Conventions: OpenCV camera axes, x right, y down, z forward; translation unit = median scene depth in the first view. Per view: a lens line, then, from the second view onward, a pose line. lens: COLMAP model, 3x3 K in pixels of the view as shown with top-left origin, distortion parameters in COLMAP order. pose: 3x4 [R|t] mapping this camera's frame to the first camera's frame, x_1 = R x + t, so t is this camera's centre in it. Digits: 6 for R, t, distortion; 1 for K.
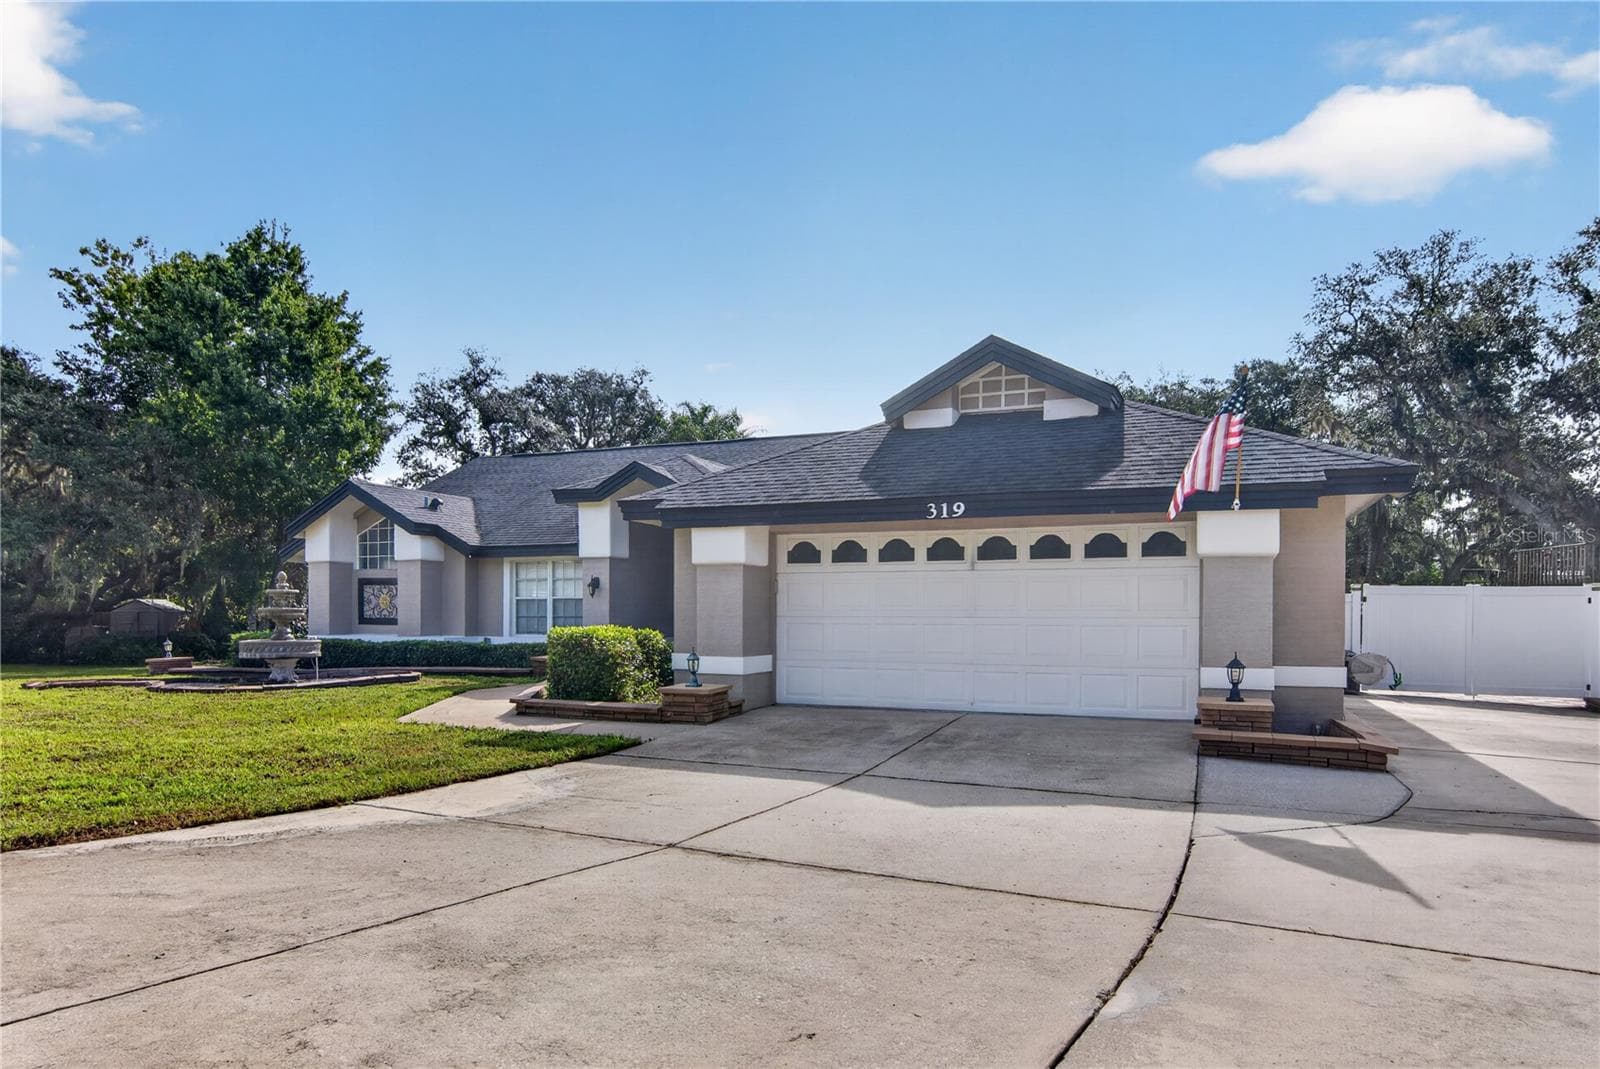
lens RADIAL K [[976.9, 0, 795.8], [0, 976.9, 614.3], [0, 0, 1]] dist [-0.001073, 0.000175]
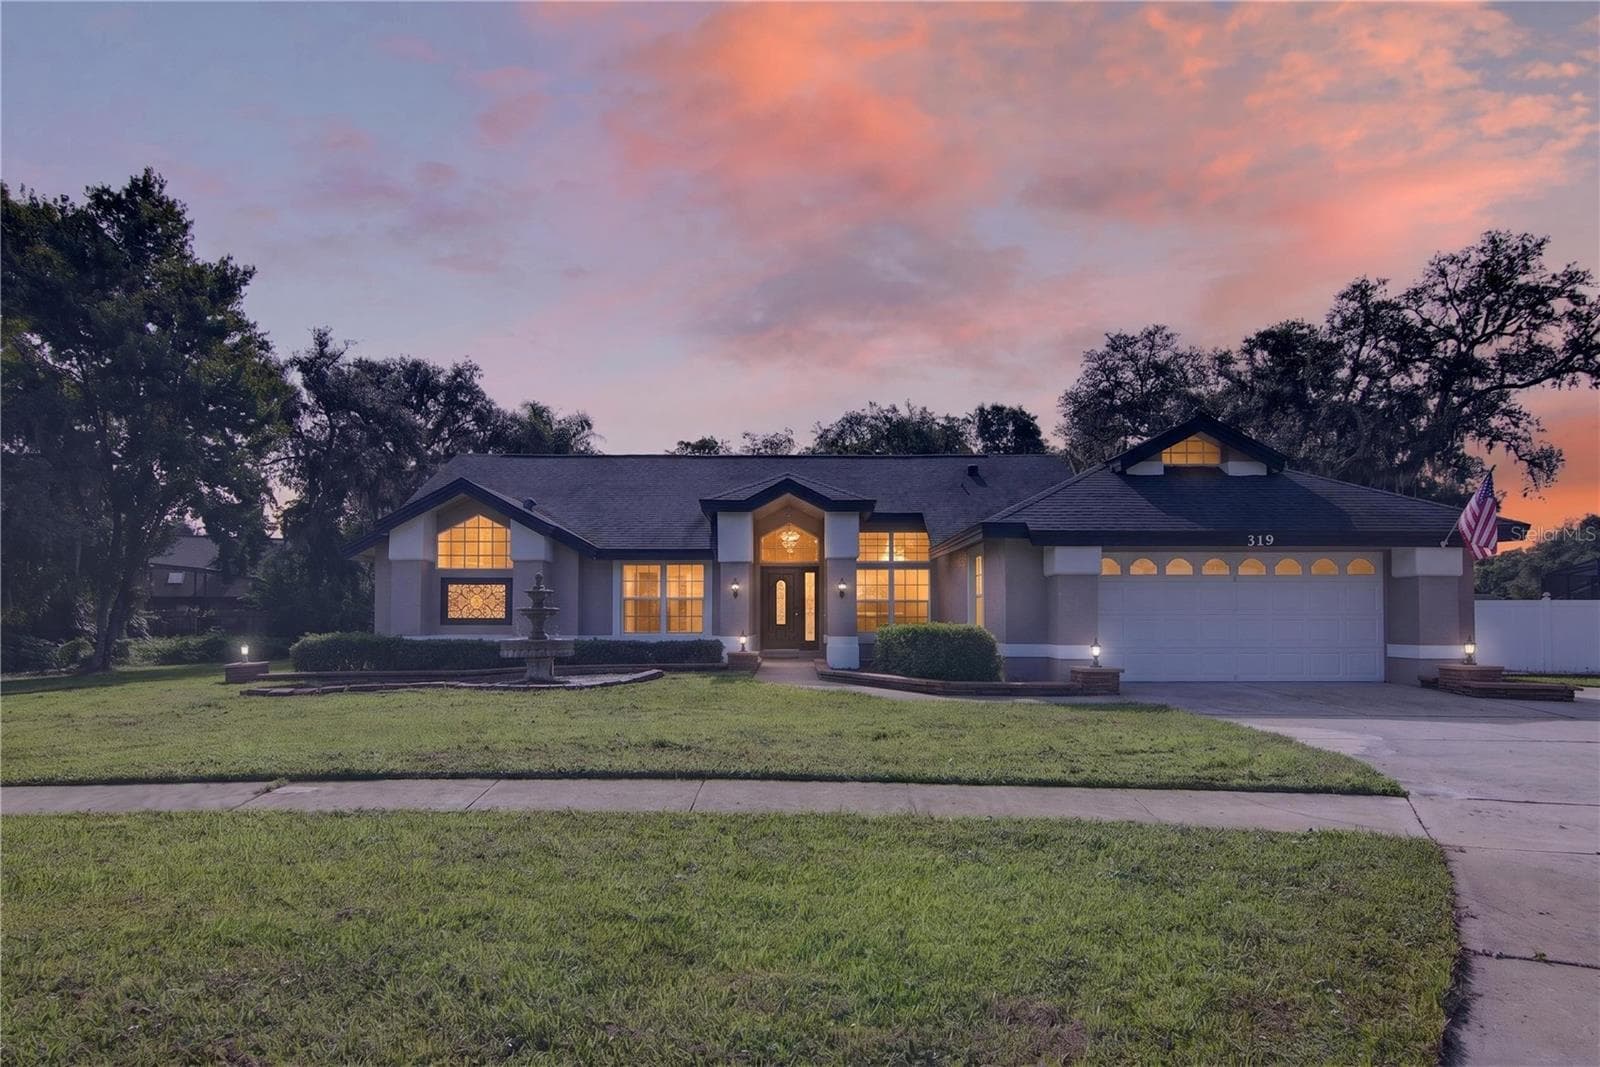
lens RADIAL K [[961.2, 0, 798.8], [0, 961.2, 594.2], [0, 0, 1]] dist [0.001521, -0.000564]
pose [[0.921968, 0.005211, 0.387232, -0.519931], [0.002734, 0.999797, -0.019964, -0.000003], [-0.387257, 0.019465, 0.921766, -0.026154]]
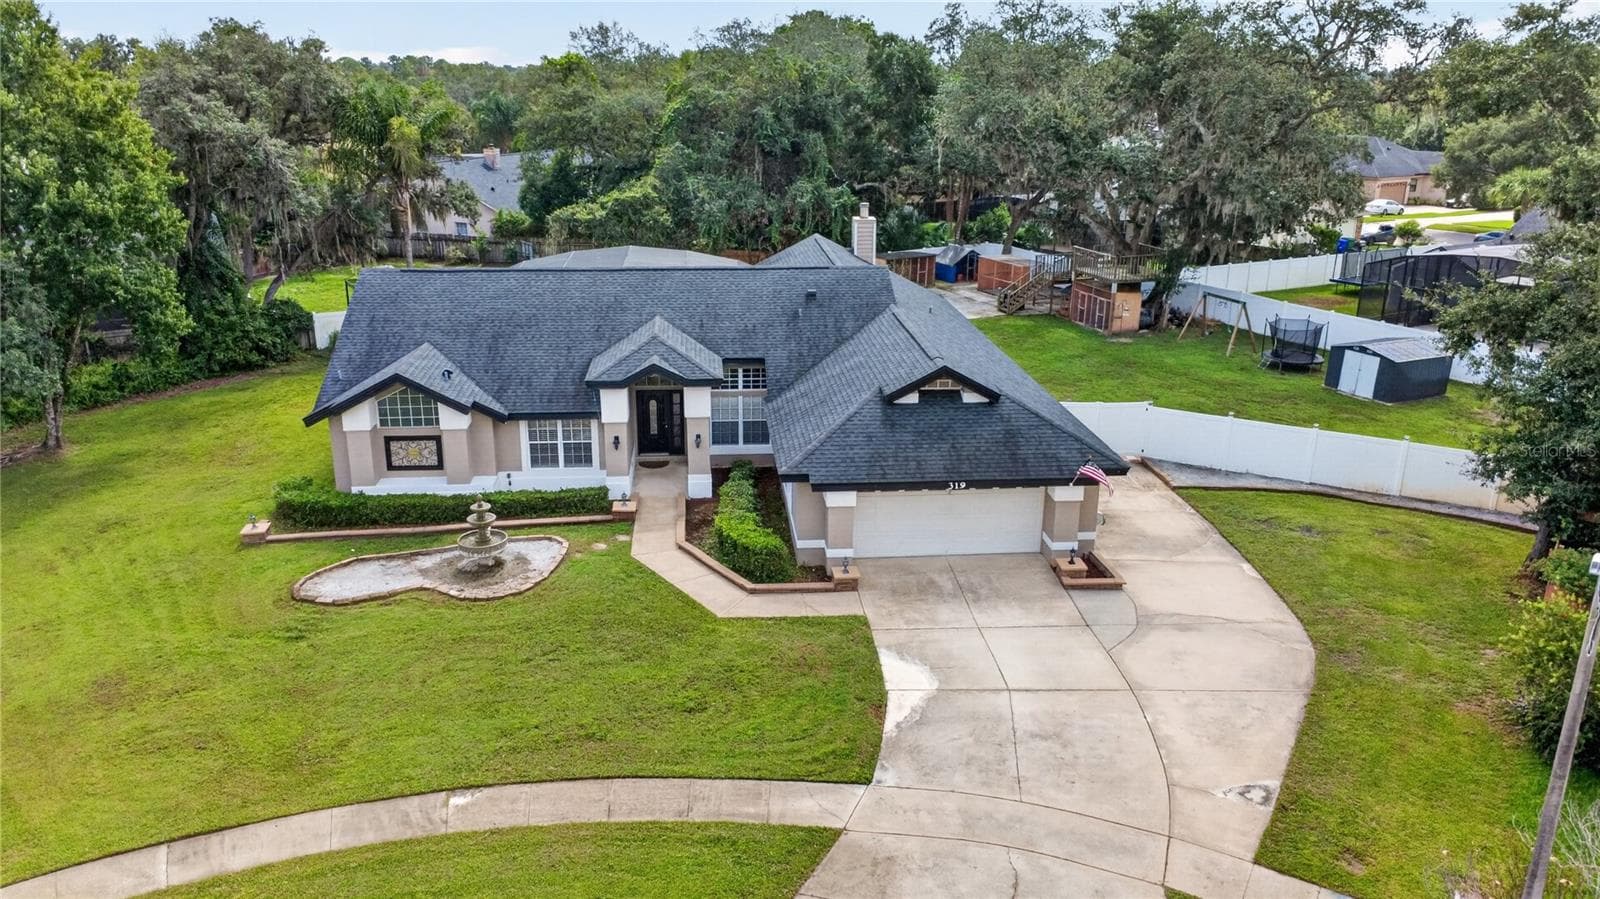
lens RADIAL K [[1173.7, 0, 800.0], [0, 1173.7, 449.5], [0, 0, 1]] dist [-0.000120, -0.003996]
pose [[0.885076, -0.141779, 0.443328, -0.684446], [-0.001347, 0.951694, 0.307046, -0.512662], [-0.465445, -0.272356, 0.842130, -0.551537]]
